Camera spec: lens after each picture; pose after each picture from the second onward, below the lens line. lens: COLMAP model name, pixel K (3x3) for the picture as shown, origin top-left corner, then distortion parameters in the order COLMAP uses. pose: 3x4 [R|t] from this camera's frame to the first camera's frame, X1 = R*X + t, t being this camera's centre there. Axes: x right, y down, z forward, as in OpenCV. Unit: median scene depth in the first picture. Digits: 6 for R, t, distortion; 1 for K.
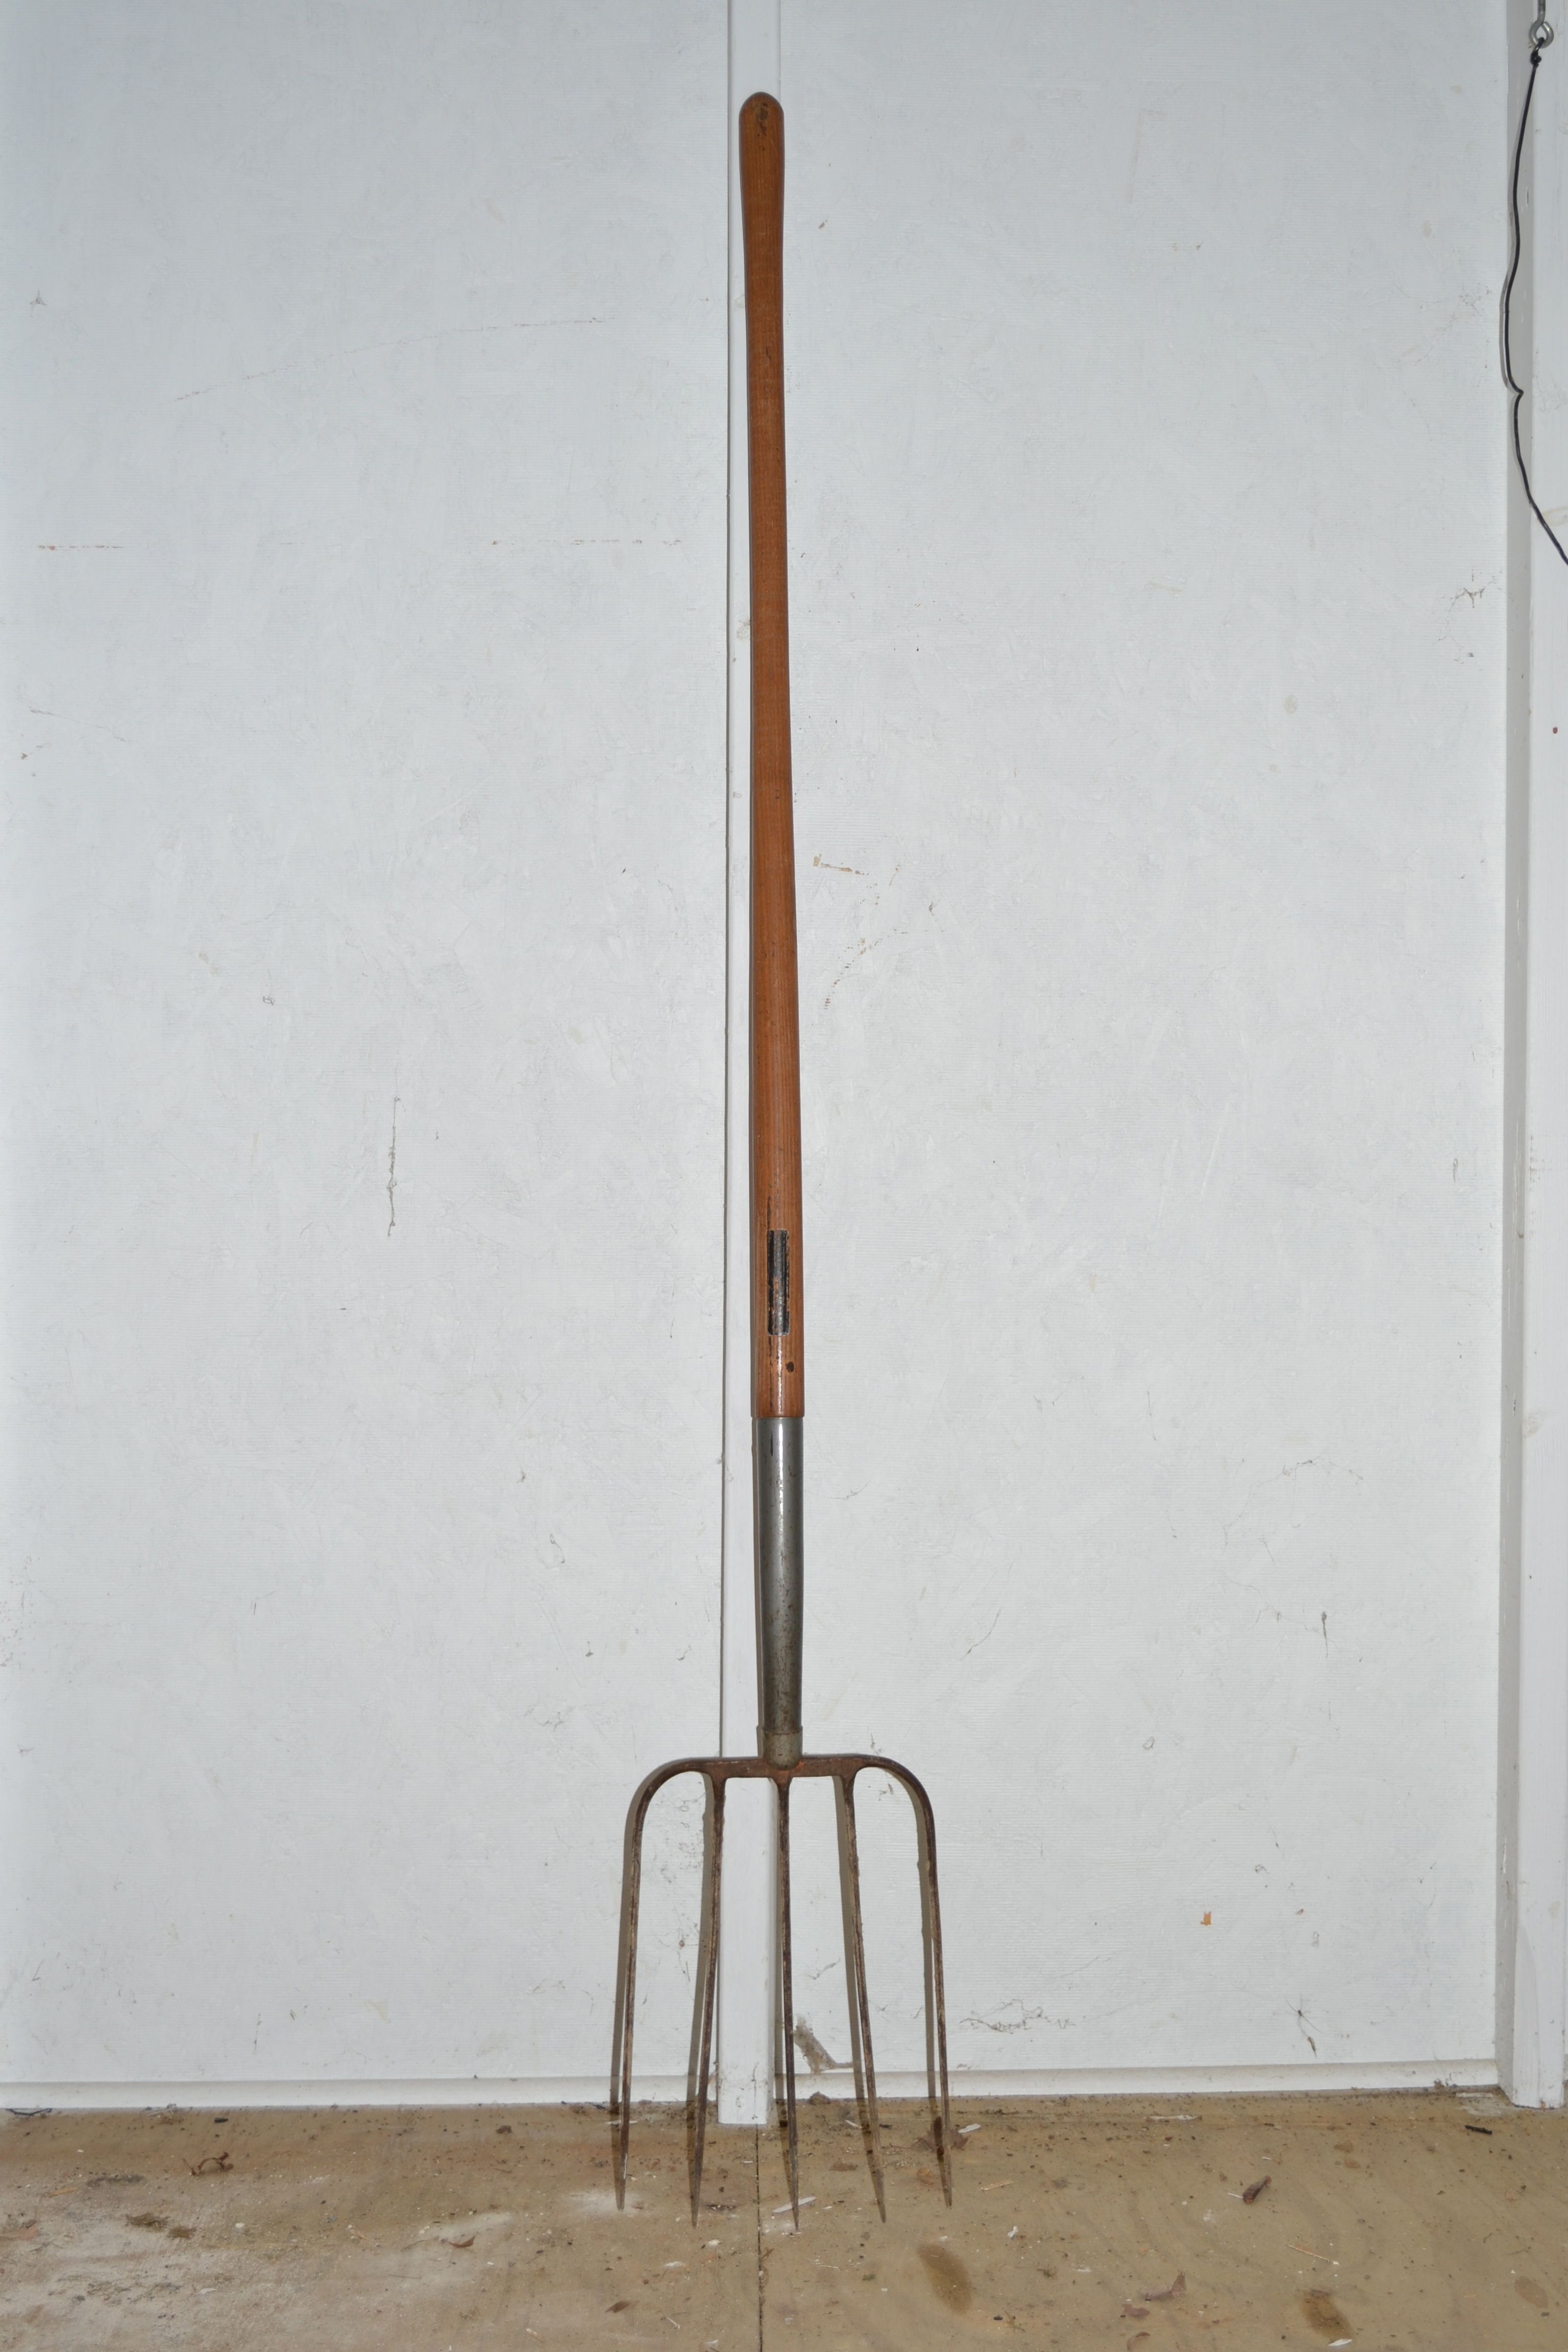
lens RADIAL K [[3502.3, 0, 785.4], [0, 3502.3, 1197.2], [0, 0, 1]] dist [-0.021321, 0.000000]
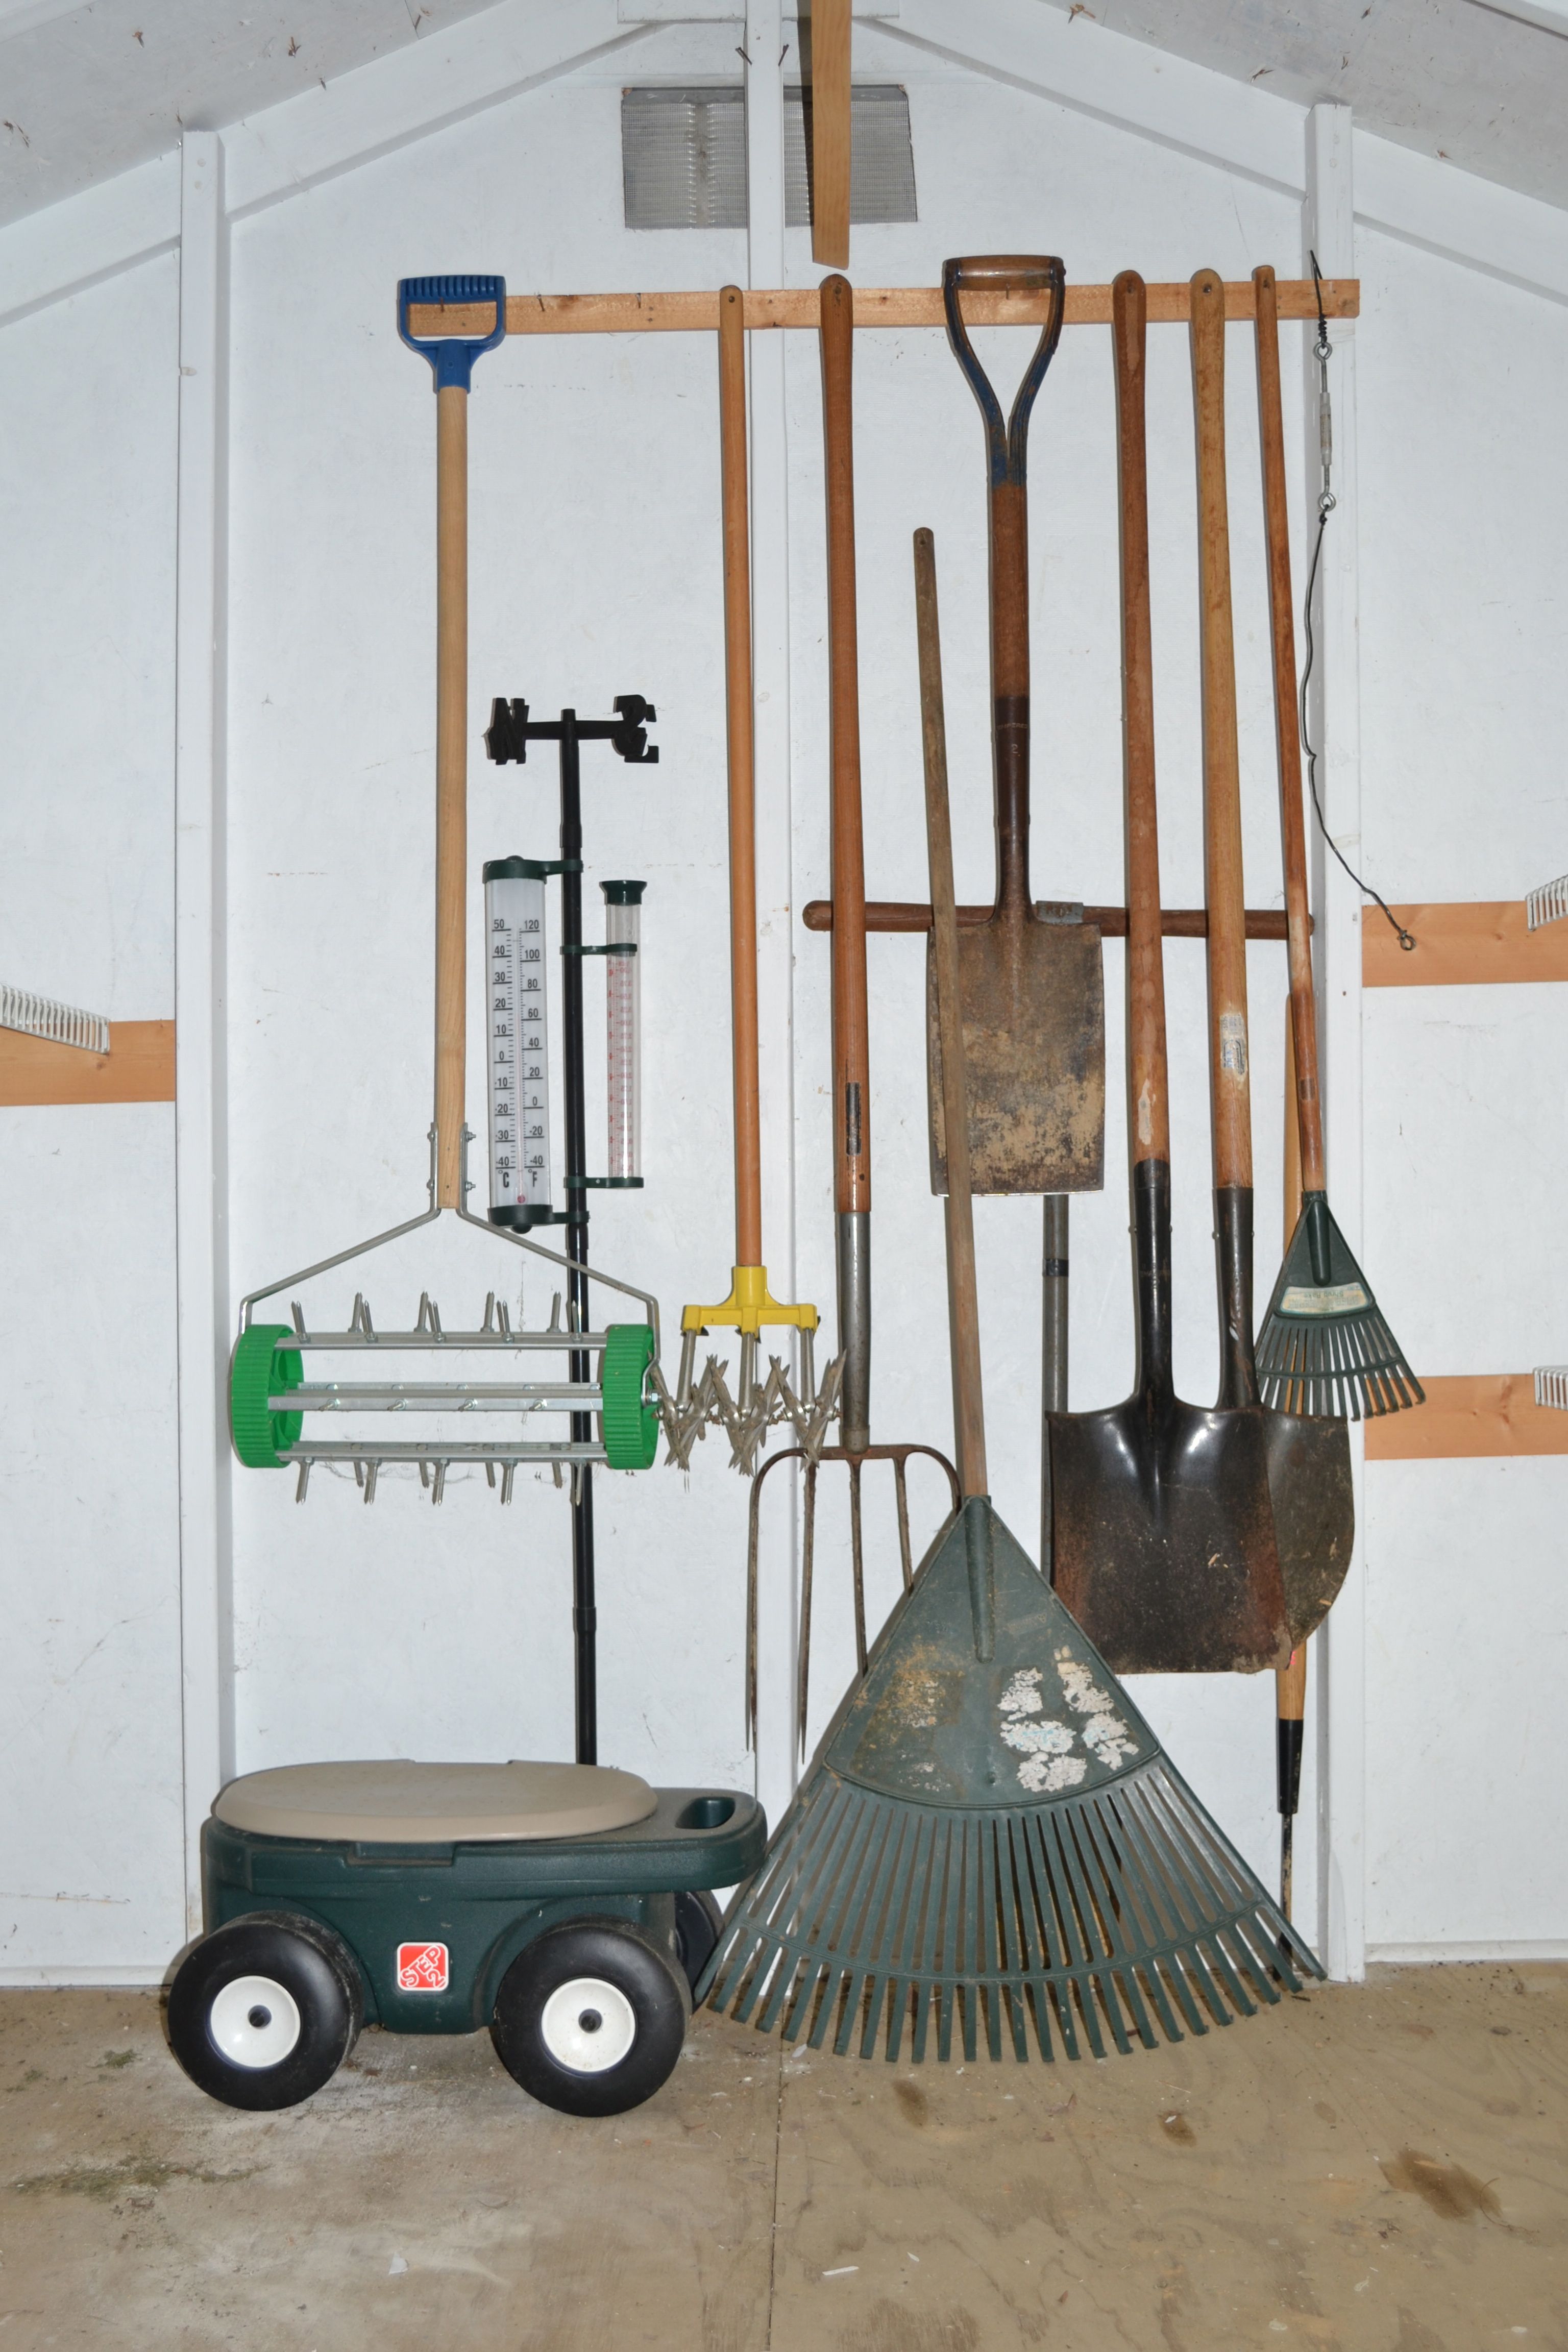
lens RADIAL K [[2738.7, 0, 789.6], [0, 2738.7, 1194.9], [0, 0, 1]] dist [-0.026593, 0.000000]
pose [[0.999685, -0.008925, -0.023471, 0.022154], [0.008224, 0.999523, -0.029771, -0.021455], [0.023725, 0.029569, 0.999281, -0.097360]]
